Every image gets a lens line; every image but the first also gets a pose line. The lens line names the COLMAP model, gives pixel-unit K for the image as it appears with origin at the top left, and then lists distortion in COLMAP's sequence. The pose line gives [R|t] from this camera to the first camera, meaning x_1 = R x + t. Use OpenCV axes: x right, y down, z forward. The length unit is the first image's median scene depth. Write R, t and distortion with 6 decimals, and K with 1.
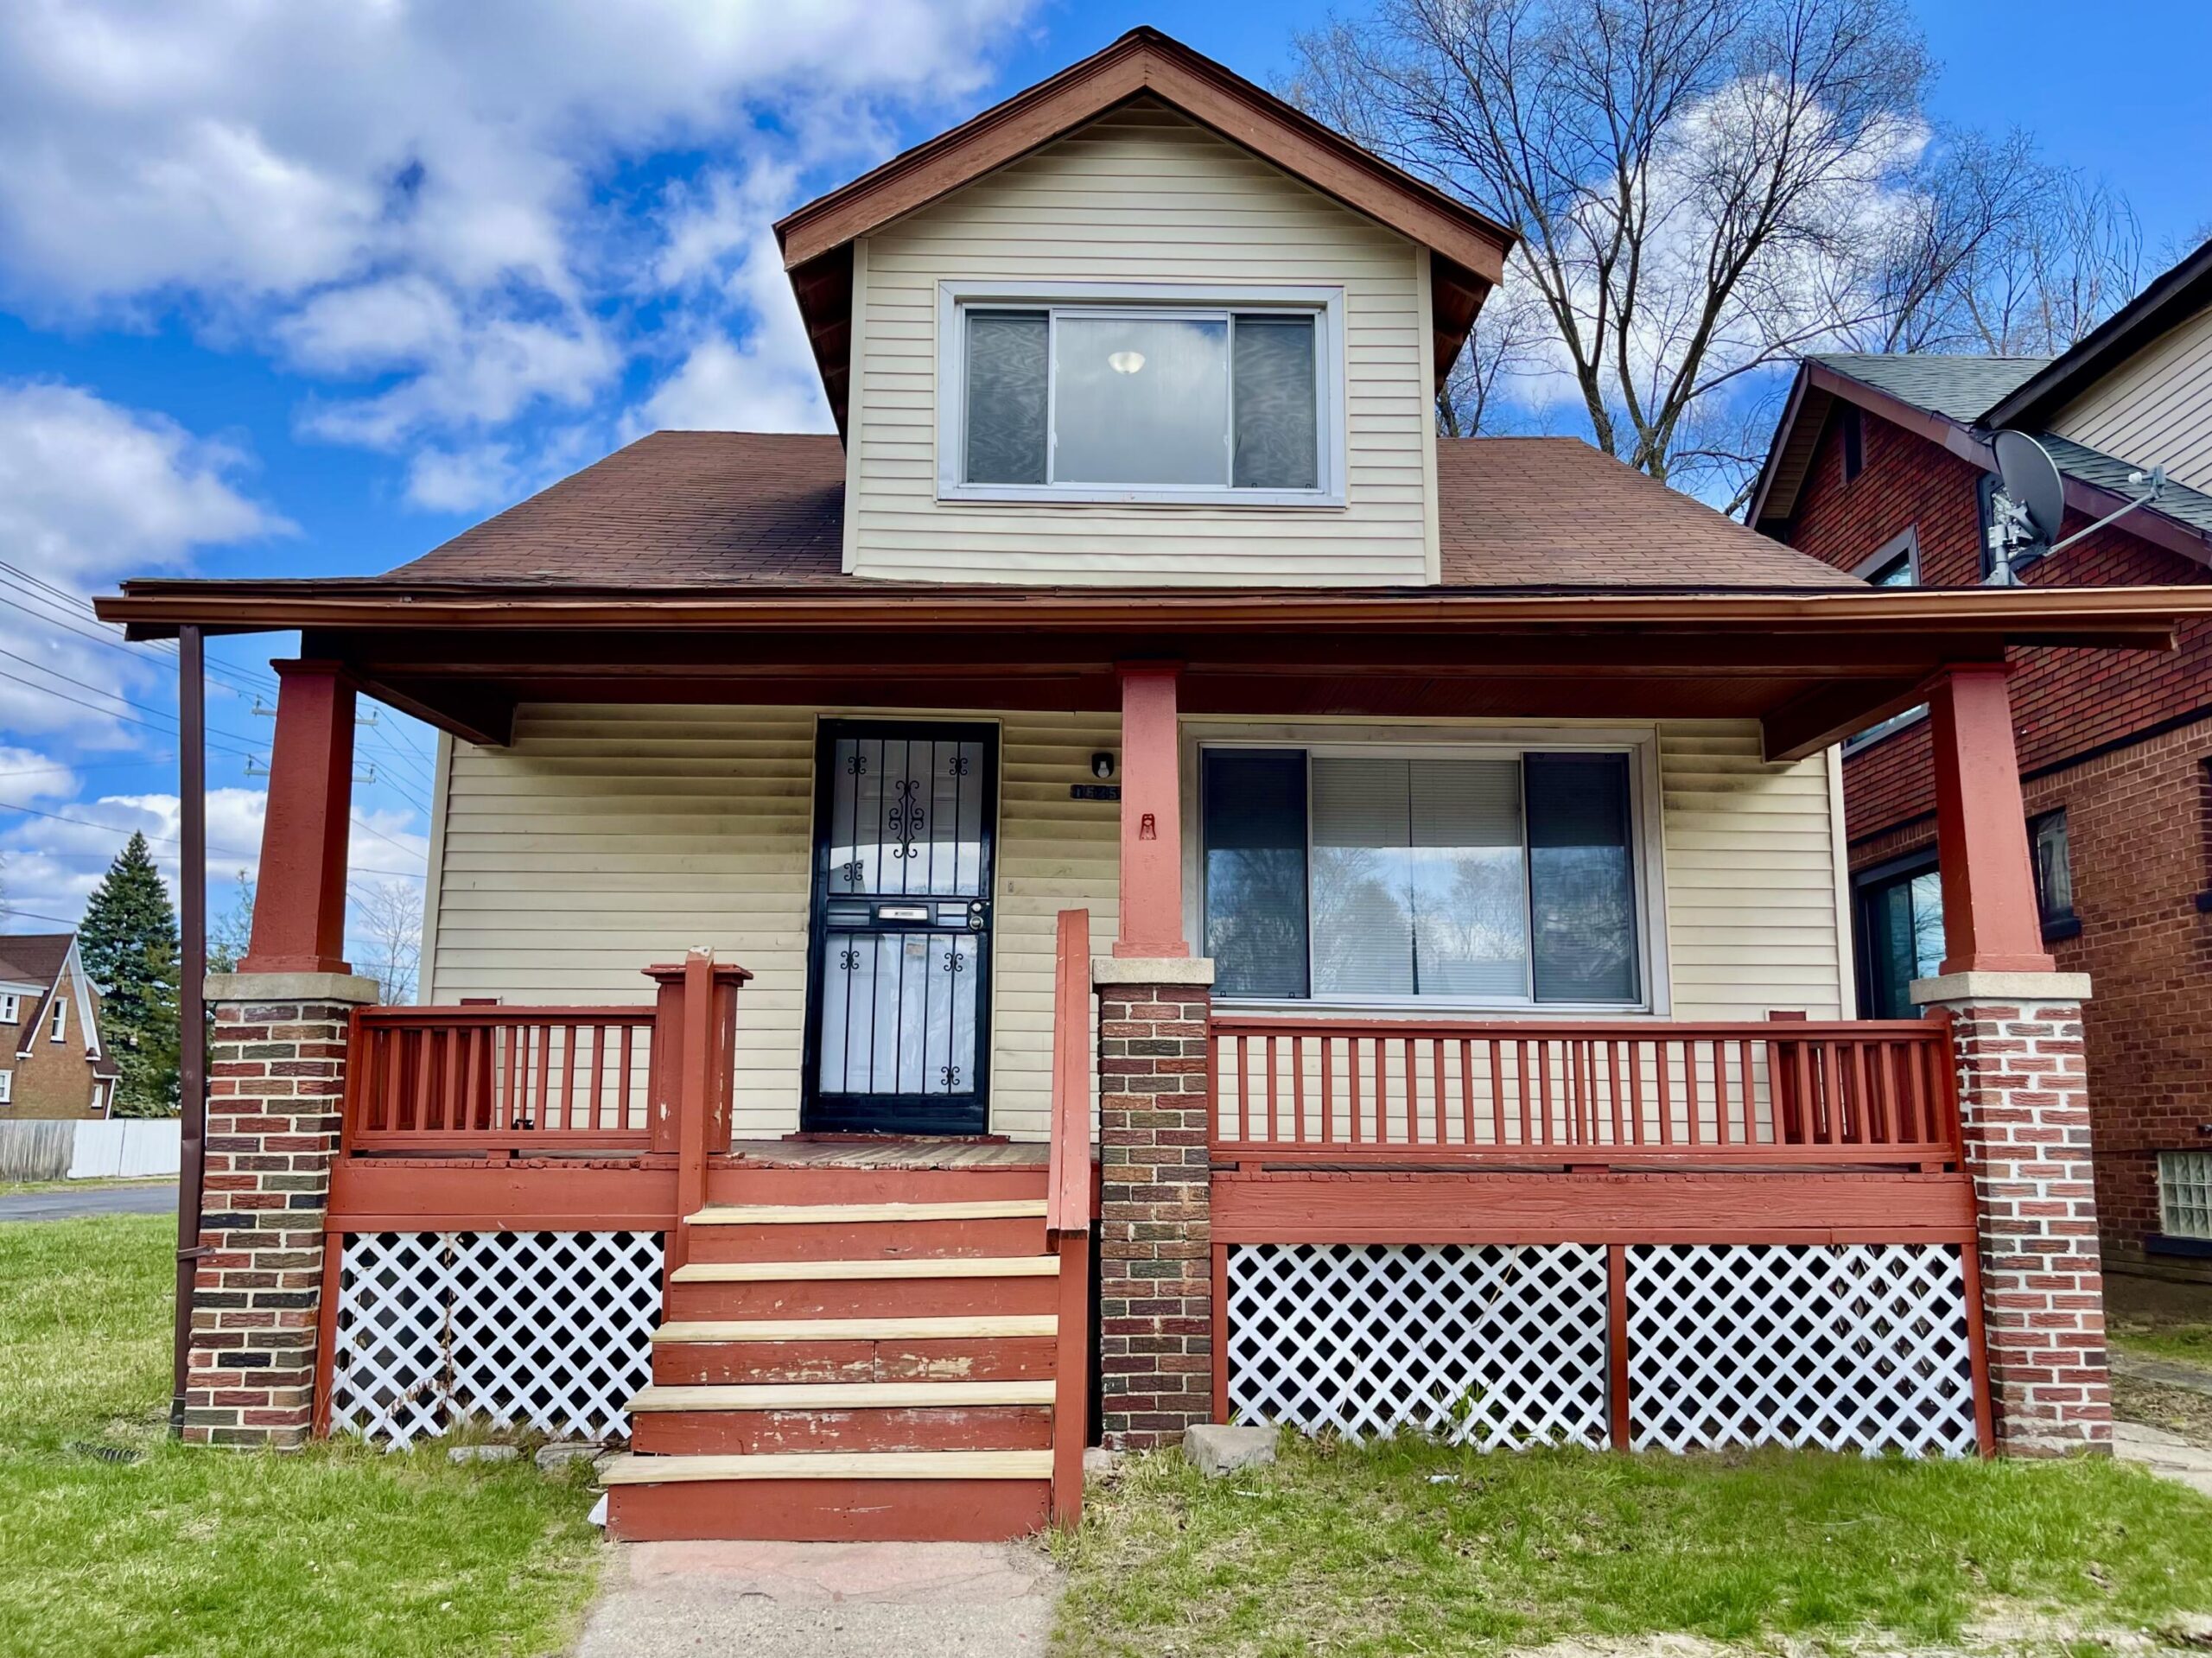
lens RADIAL K [[1660.6, 0, 1118.2], [0, 1660.6, 838.7], [0, 0, 1]] dist [0.025612, -0.026452]
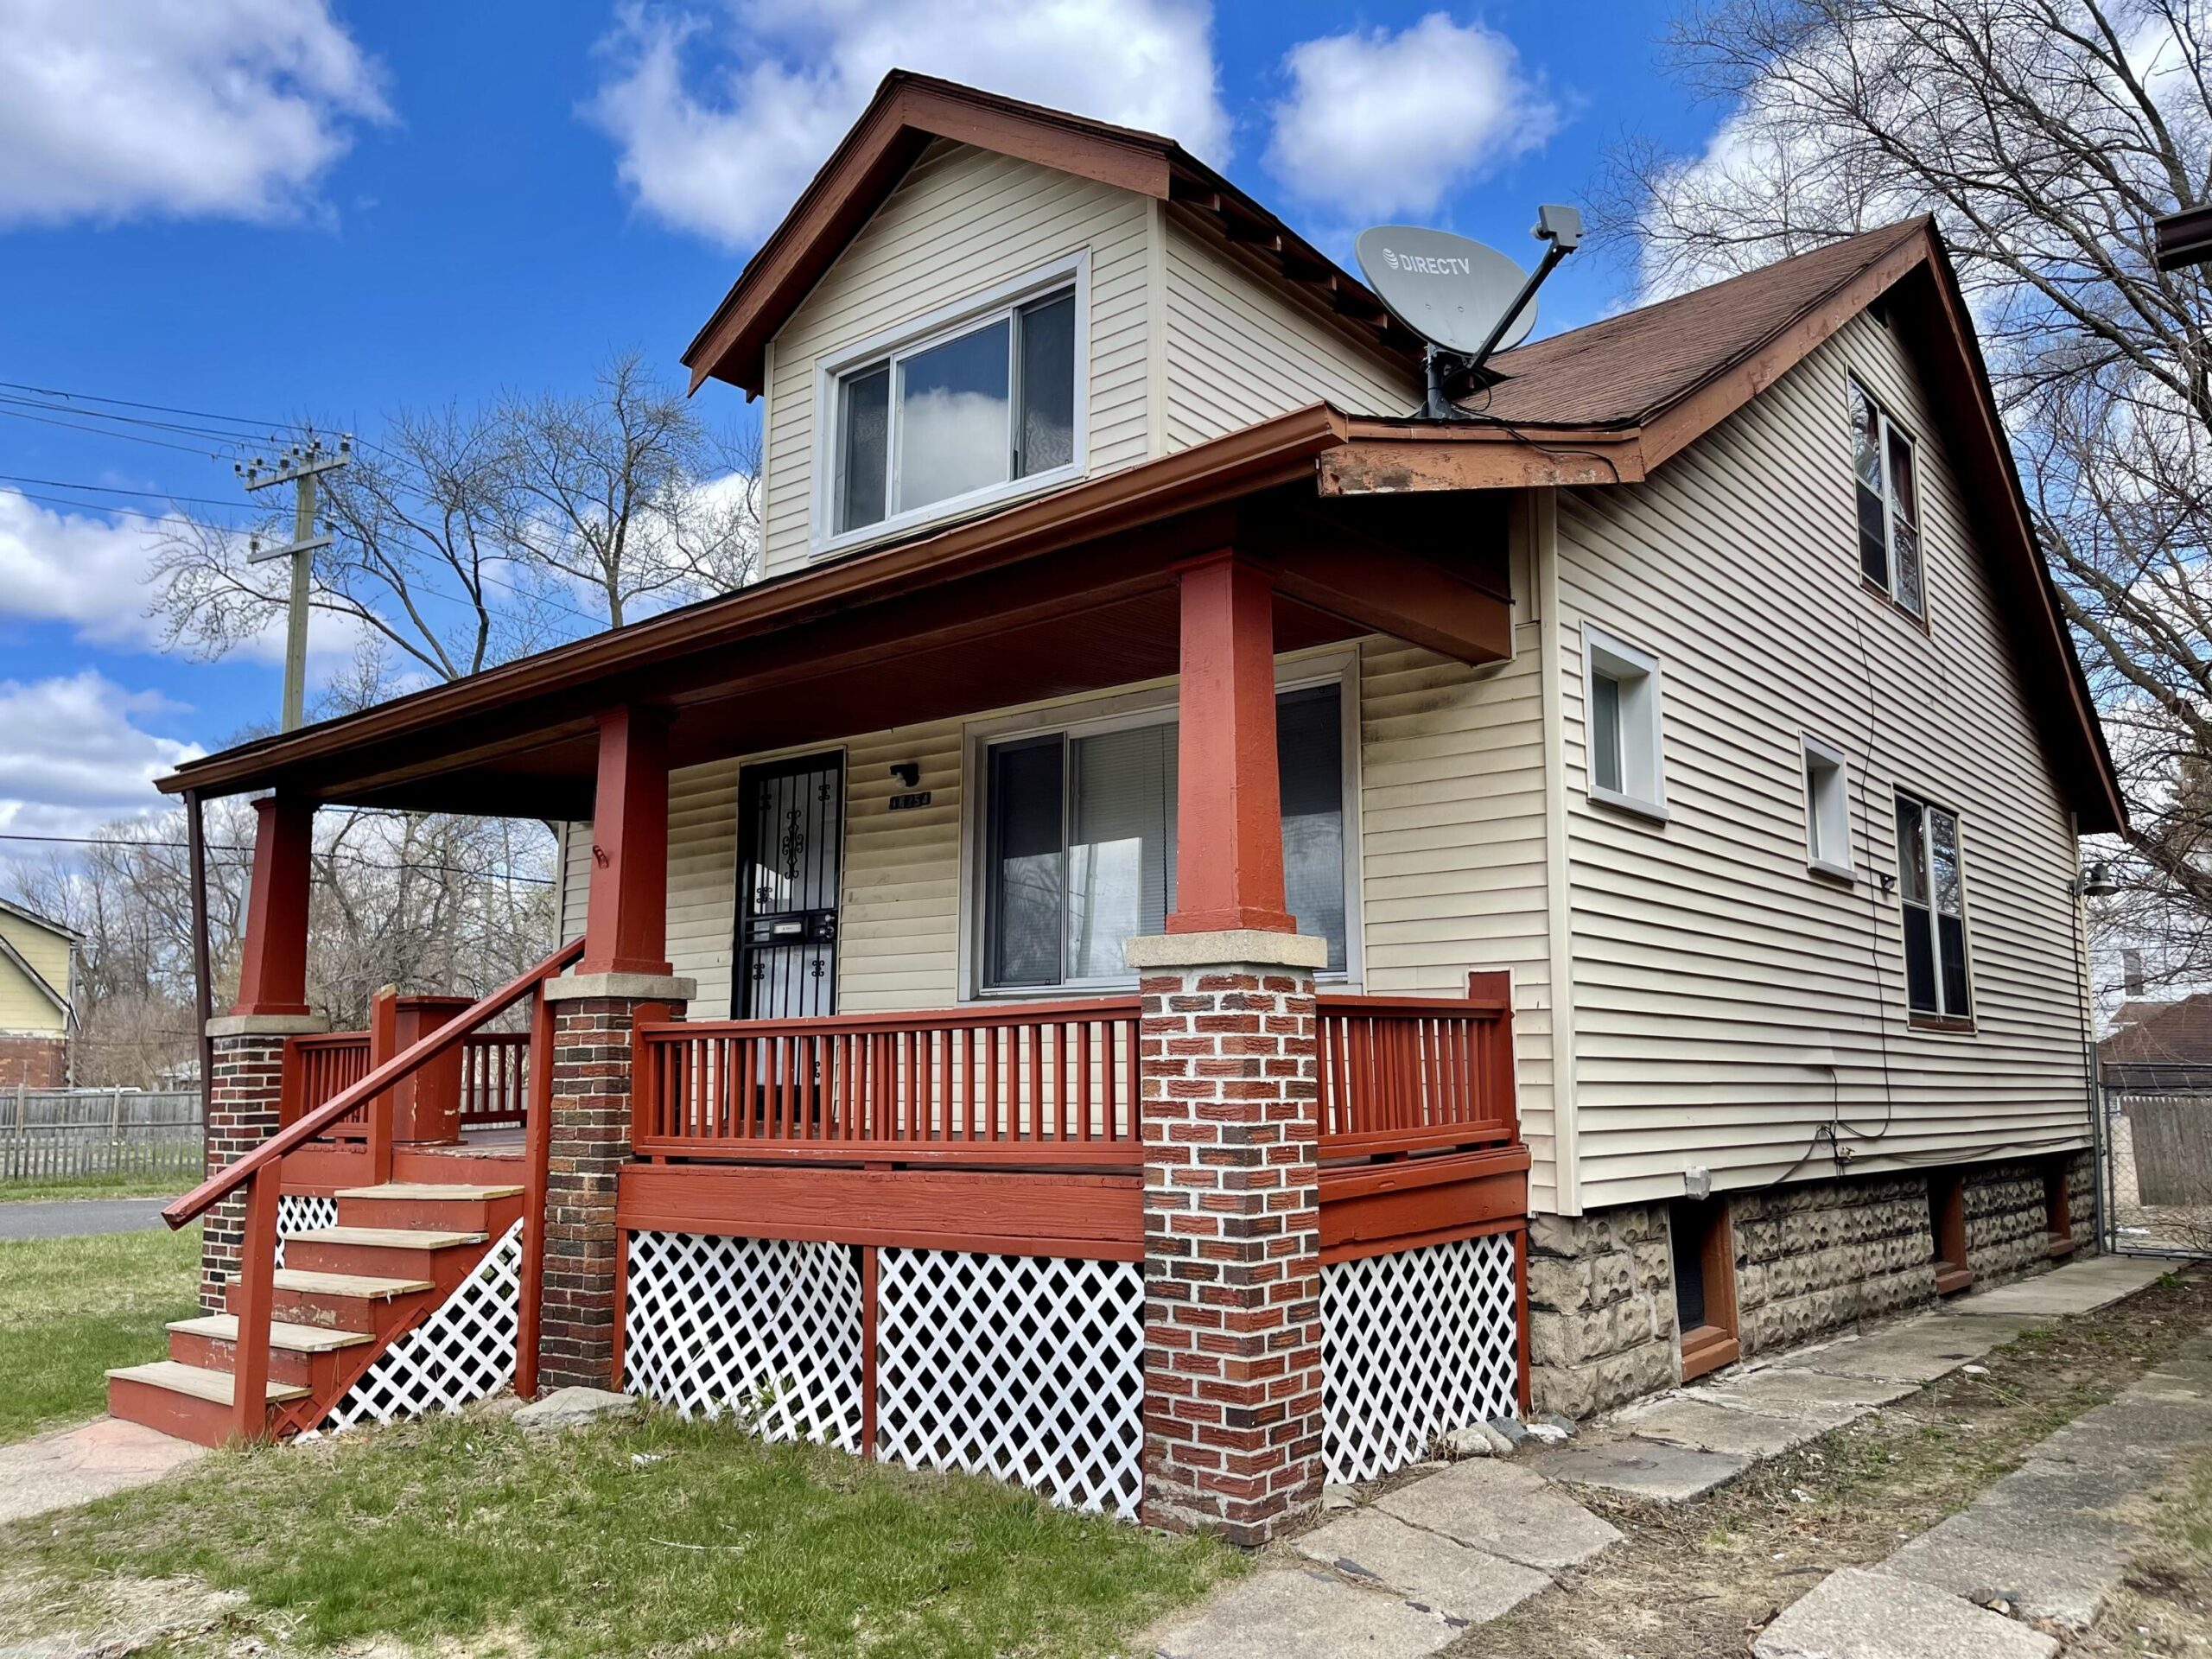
lens RADIAL K [[1660.6, 0, 1128.2], [0, 1660.6, 820.5], [0, 0, 1]] dist [0.025612, -0.026452]
pose [[0.768789, -0.111750, -0.629662, 1.047270], [0.116610, 0.992603, -0.033788, 0.050001], [0.628781, -0.047449, 0.776134, 0.359241]]
